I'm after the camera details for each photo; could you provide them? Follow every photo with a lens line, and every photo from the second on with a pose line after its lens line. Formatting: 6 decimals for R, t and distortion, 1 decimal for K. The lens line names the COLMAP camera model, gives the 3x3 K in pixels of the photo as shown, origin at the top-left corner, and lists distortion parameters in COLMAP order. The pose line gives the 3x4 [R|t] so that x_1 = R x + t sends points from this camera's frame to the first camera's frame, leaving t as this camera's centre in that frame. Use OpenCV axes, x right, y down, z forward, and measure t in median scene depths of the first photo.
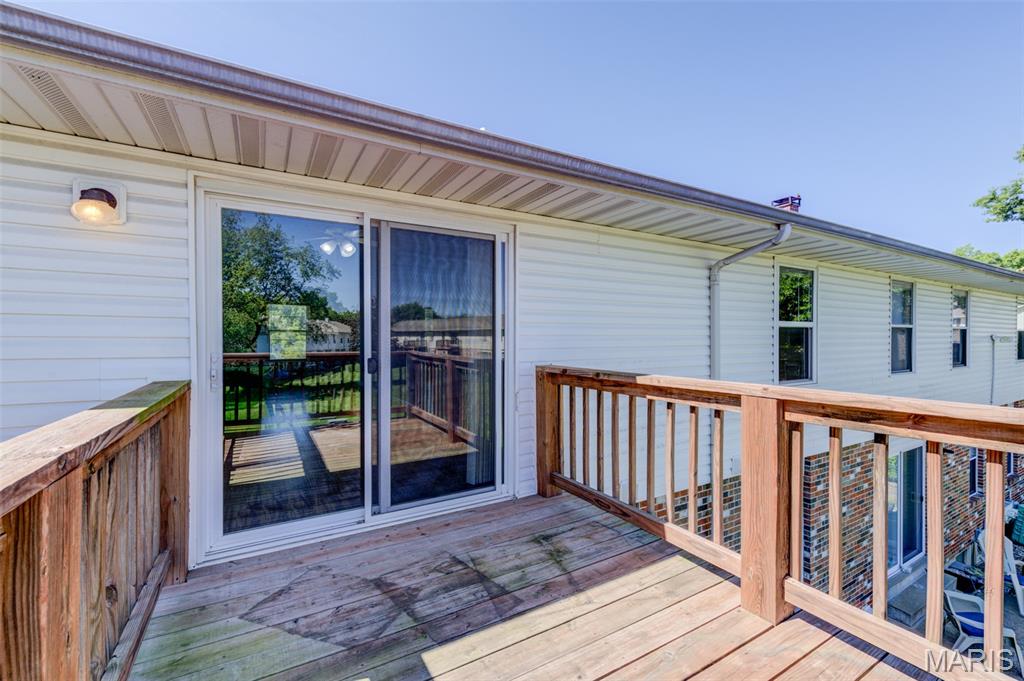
lens RADIAL K [[409.5, 0, 512.0], [0, 409.5, 340.5], [0, 0, 1]] dist [0.006331, -0.000295]
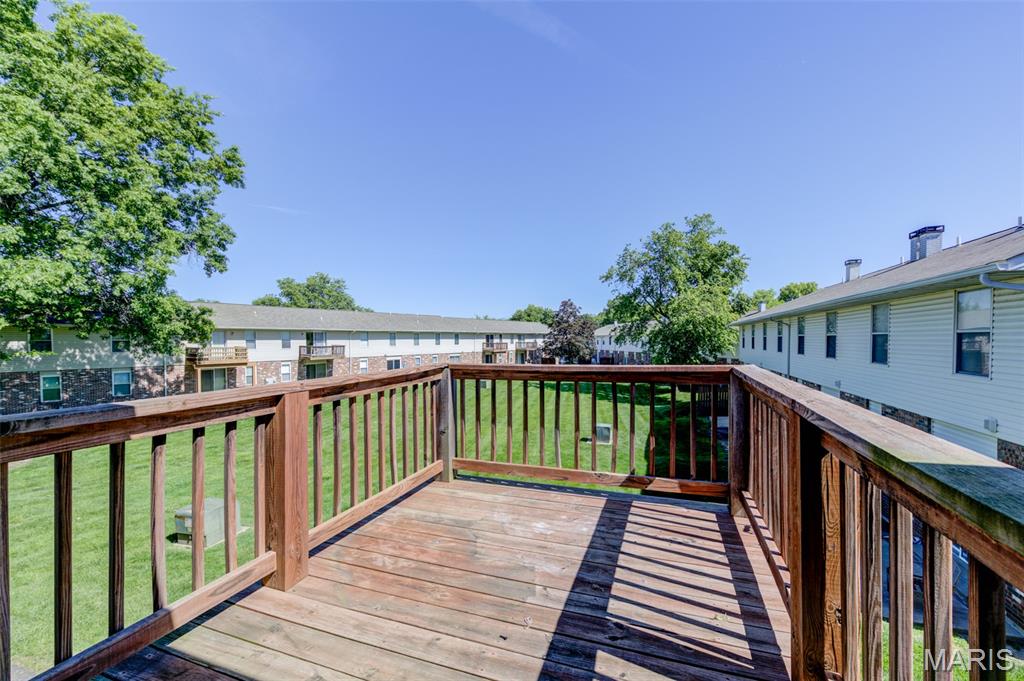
lens RADIAL K [[407.6, 0, 512.0], [0, 407.6, 340.5], [0, 0, 1]] dist [0.042181, -0.000063]
pose [[-0.609636, 0.007675, 0.792645, -0.649324], [0.017747, 0.999835, 0.003968, -0.003578], [-0.792483, 0.016486, -0.609671, 1.128268]]
